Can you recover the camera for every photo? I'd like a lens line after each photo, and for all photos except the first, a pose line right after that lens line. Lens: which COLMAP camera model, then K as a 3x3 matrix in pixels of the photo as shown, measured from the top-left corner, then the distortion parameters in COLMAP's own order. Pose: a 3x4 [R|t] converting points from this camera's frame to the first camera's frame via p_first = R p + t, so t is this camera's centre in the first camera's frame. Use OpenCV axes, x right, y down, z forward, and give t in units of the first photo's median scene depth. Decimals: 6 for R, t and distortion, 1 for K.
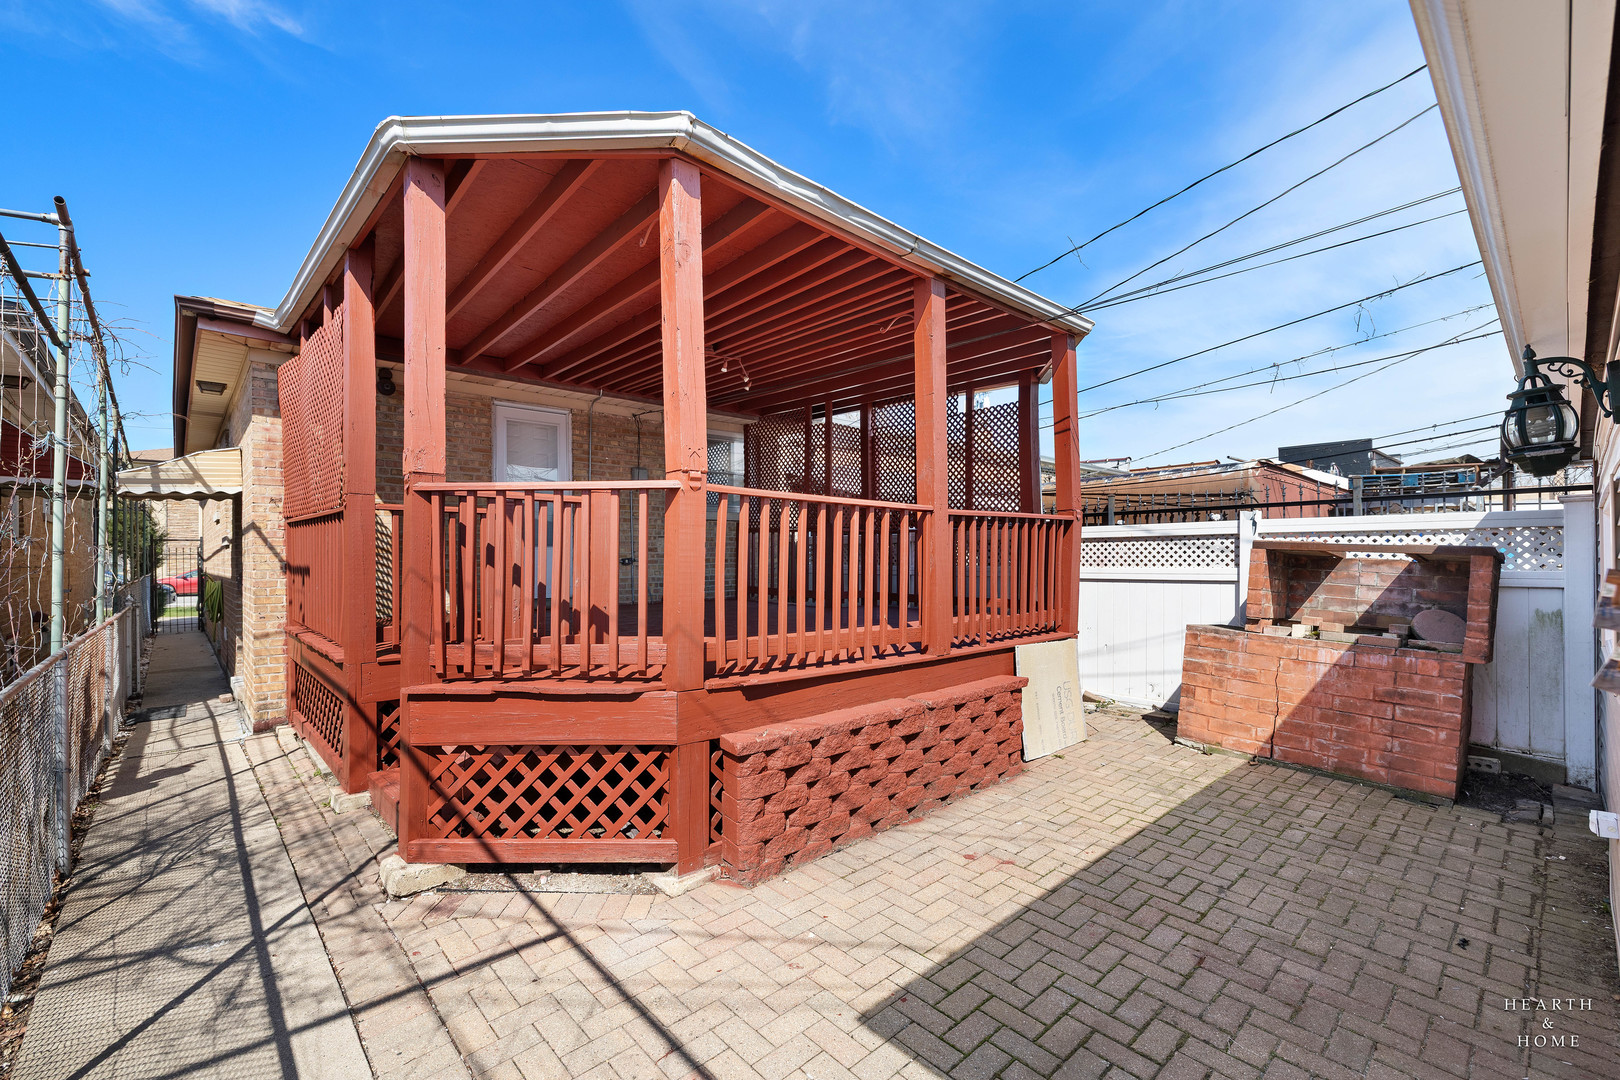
lens RADIAL K [[697.9, 0, 804.0], [0, 697.9, 559.5], [0, 0, 1]] dist [0.000841, 0.000165]
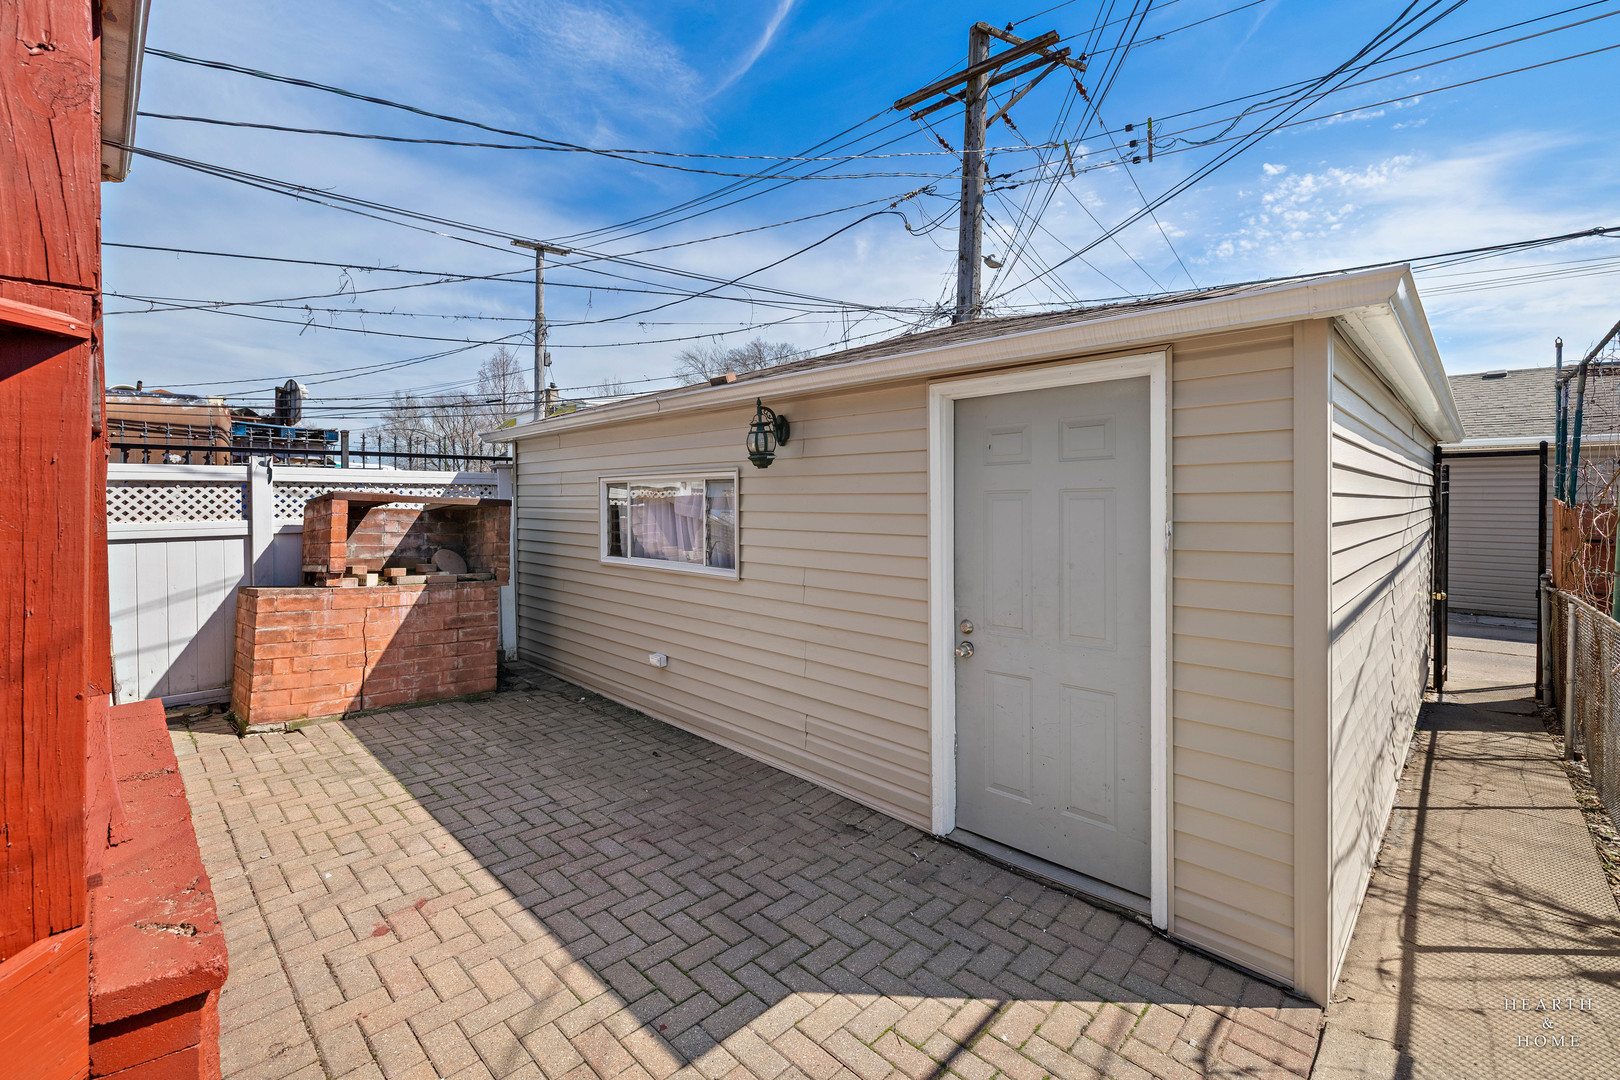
lens RADIAL K [[687.9, 0, 808.4], [0, 687.9, 511.7], [0, 0, 1]] dist [-0.000997, -0.000280]
pose [[-0.061159, -0.017013, 0.997983, -0.357237], [0.004614, 0.999839, 0.017328, -0.013350], [-0.998117, 0.005664, -0.061071, 0.435007]]
